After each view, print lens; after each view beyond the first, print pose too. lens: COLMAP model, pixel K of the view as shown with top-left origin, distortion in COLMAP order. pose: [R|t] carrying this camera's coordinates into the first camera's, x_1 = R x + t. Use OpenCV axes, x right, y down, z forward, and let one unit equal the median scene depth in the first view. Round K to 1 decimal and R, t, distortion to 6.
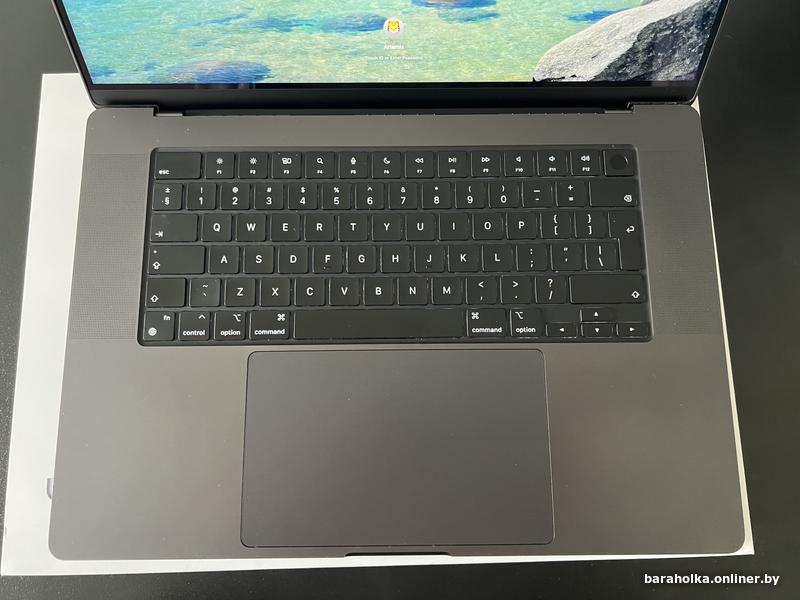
lens RADIAL K [[652.9, 0, 384.6], [0, 652.9, 296.8], [0, 0, 1]] dist [0.088876, -0.195555]
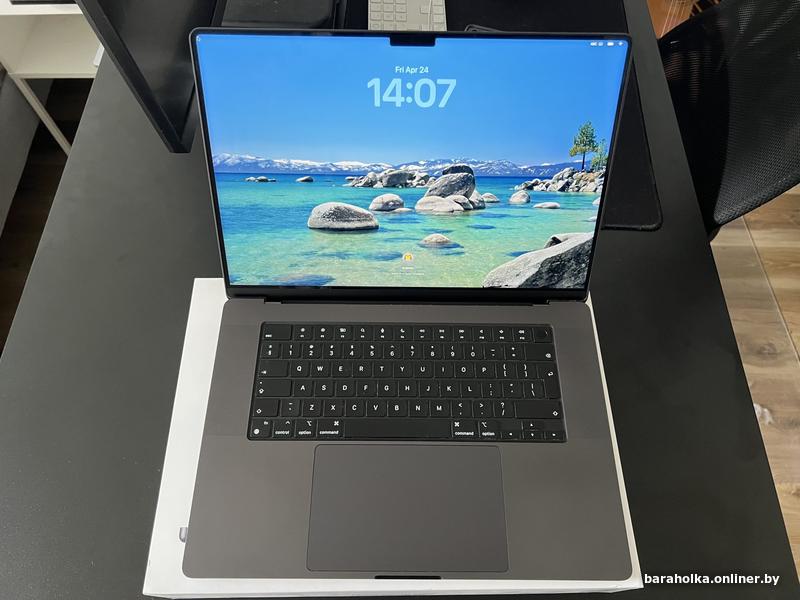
lens RADIAL K [[652.9, 0, 384.6], [0, 652.9, 296.8], [0, 0, 1]] dist [0.088876, -0.195555]
pose [[0.999850, 0.014773, -0.009028, -0.028976], [-0.016767, 0.956182, -0.292291, 0.200769], [0.004314, 0.292399, 0.956287, -0.629494]]
